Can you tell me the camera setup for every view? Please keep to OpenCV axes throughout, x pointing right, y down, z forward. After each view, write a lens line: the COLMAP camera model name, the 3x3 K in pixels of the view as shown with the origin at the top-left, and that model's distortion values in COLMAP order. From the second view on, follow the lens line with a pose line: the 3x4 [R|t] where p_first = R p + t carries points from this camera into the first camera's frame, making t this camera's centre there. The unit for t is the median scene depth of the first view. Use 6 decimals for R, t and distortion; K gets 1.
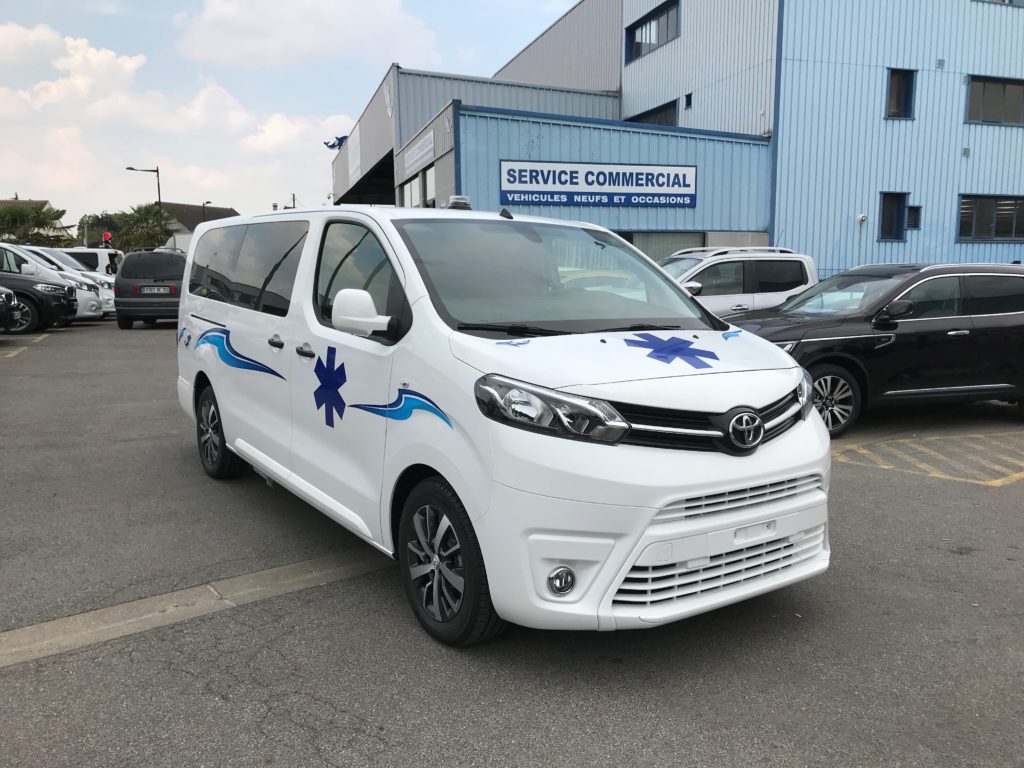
lens RADIAL K [[858.1, 0, 519.7], [0, 858.1, 384.5], [0, 0, 1]] dist [0.018924, 0.000229]
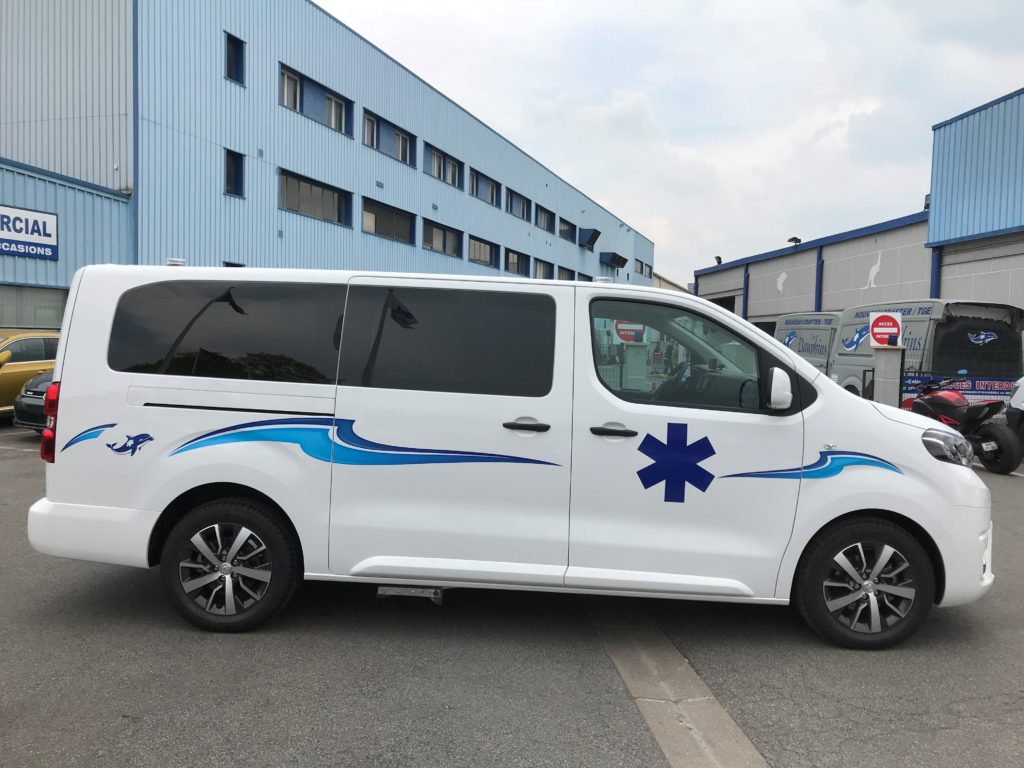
lens RADIAL K [[858.1, 0, 511.7], [0, 858.1, 387.0], [0, 0, 1]] dist [0.018924, 0.000229]
pose [[0.561977, -0.033315, 0.826482, -0.270179], [0.088071, 0.995919, -0.019740, -0.019328], [-0.822451, 0.083883, 0.562617, 0.134043]]
